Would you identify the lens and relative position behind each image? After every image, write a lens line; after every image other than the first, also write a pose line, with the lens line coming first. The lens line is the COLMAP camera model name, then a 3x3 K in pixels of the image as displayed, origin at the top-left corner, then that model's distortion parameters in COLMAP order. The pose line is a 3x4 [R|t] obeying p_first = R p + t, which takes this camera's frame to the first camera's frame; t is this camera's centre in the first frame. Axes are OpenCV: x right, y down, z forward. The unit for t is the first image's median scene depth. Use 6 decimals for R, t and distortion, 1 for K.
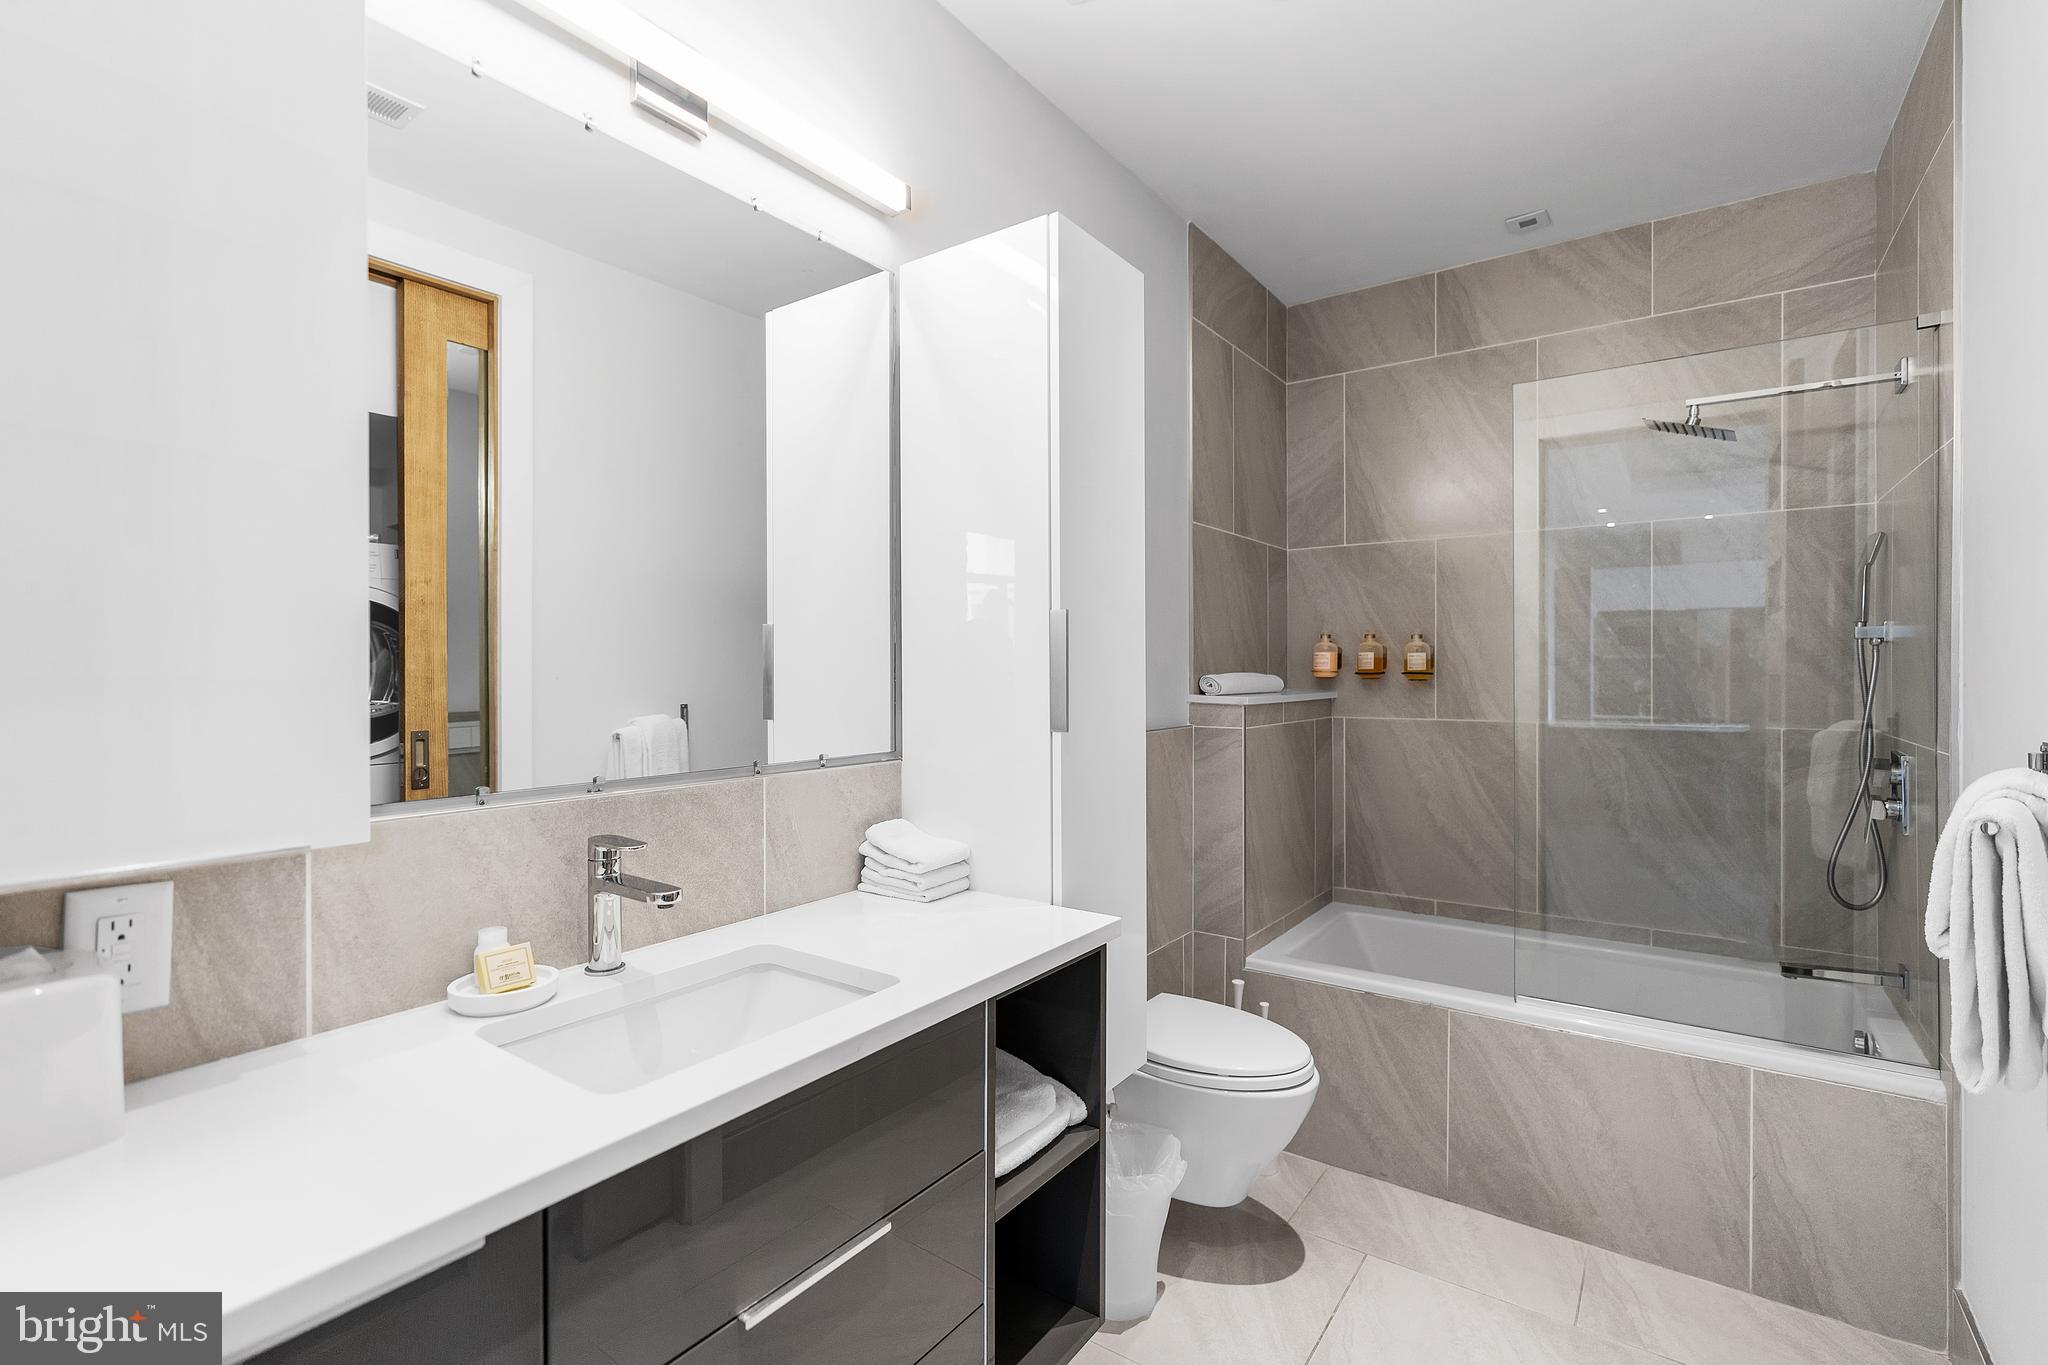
lens RADIAL K [[935.6, 0, 1029.1], [0, 935.6, 693.3], [0, 0, 1]] dist [-0.000424, -0.000277]
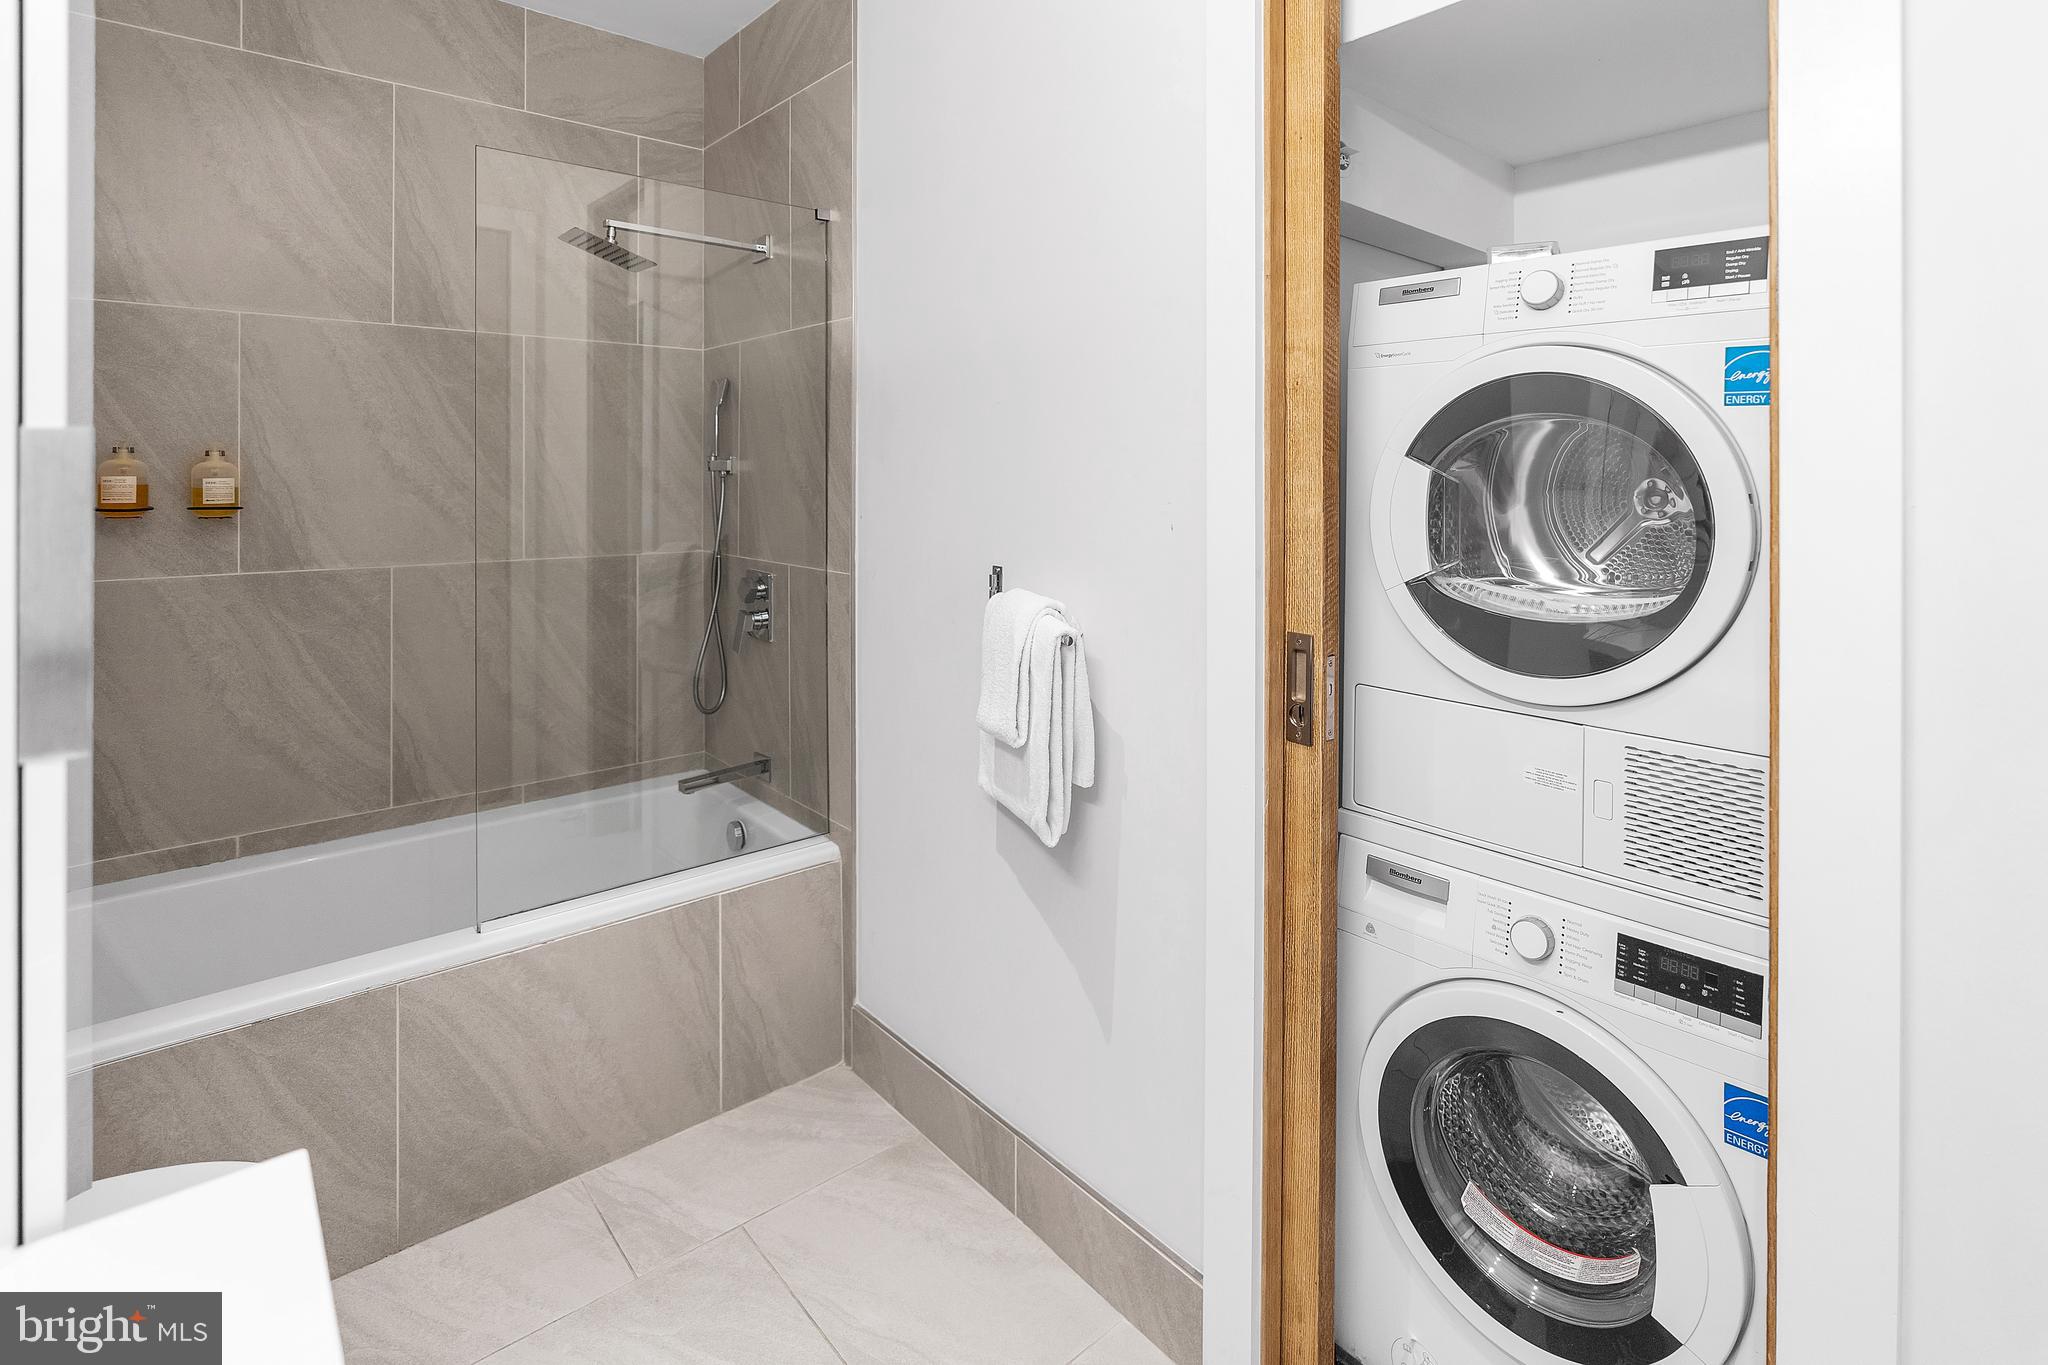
lens RADIAL K [[977.8, 0, 1023.4], [0, 977.8, 480.1], [0, 0, 1]] dist [-0.008966, 0.000429]
pose [[0.249492, -0.002600, 0.968373, -0.159135], [0.017746, 0.999841, -0.001888, -0.040543], [-0.968214, 0.017656, 0.249499, 0.359022]]
